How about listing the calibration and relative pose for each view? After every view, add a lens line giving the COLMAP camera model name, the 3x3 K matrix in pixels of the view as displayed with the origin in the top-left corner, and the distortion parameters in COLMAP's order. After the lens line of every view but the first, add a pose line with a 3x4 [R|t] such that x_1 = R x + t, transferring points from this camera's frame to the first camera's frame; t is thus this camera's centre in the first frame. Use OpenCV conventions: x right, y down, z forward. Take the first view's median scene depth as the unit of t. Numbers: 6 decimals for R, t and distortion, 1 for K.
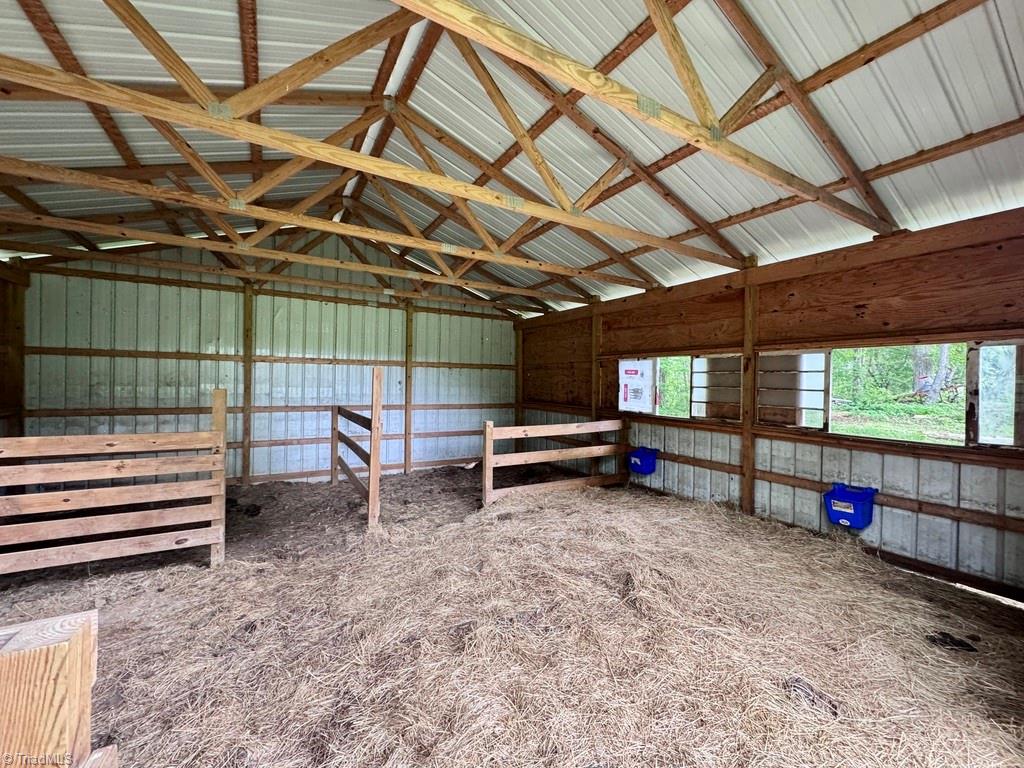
lens RADIAL K [[411.2, 0, 512.0], [0, 411.2, 384.0], [0, 0, 1]] dist [-0.001546, 0.000257]
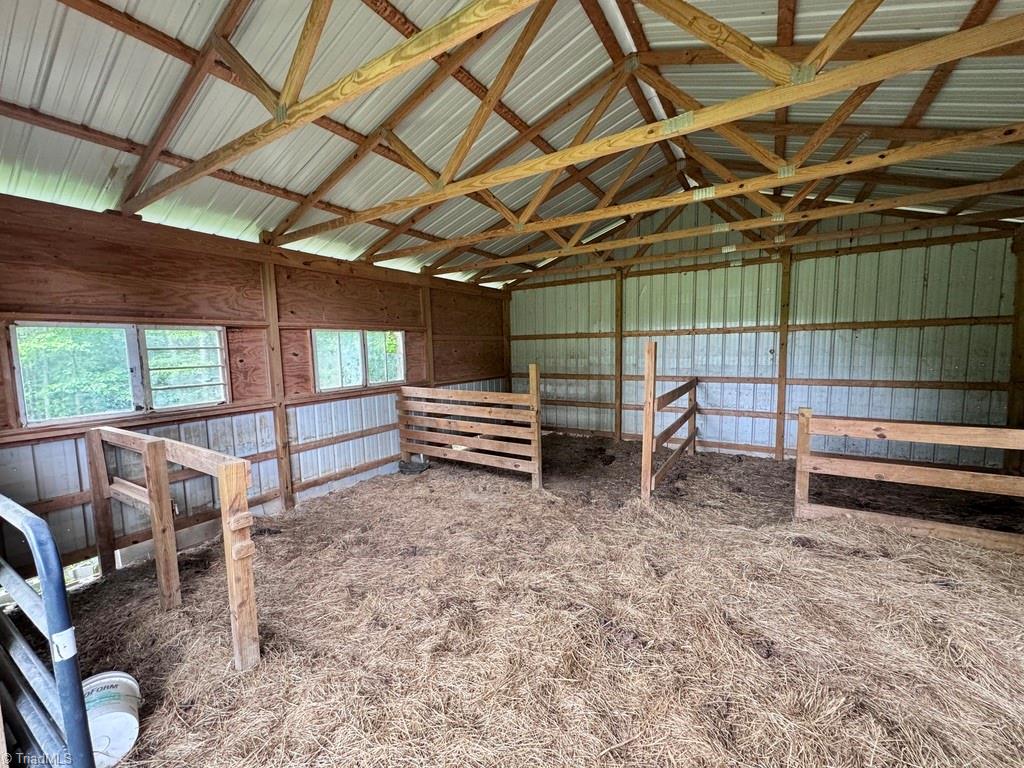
lens RADIAL K [[411.2, 0, 512.0], [0, 411.2, 384.0], [0, 0, 1]] dist [-0.001546, 0.000257]
pose [[0.459675, 0.052923, -0.886509, 0.265757], [0.023849, 0.997127, 0.071893, -0.011832], [0.887767, -0.054189, 0.457093, 0.169423]]
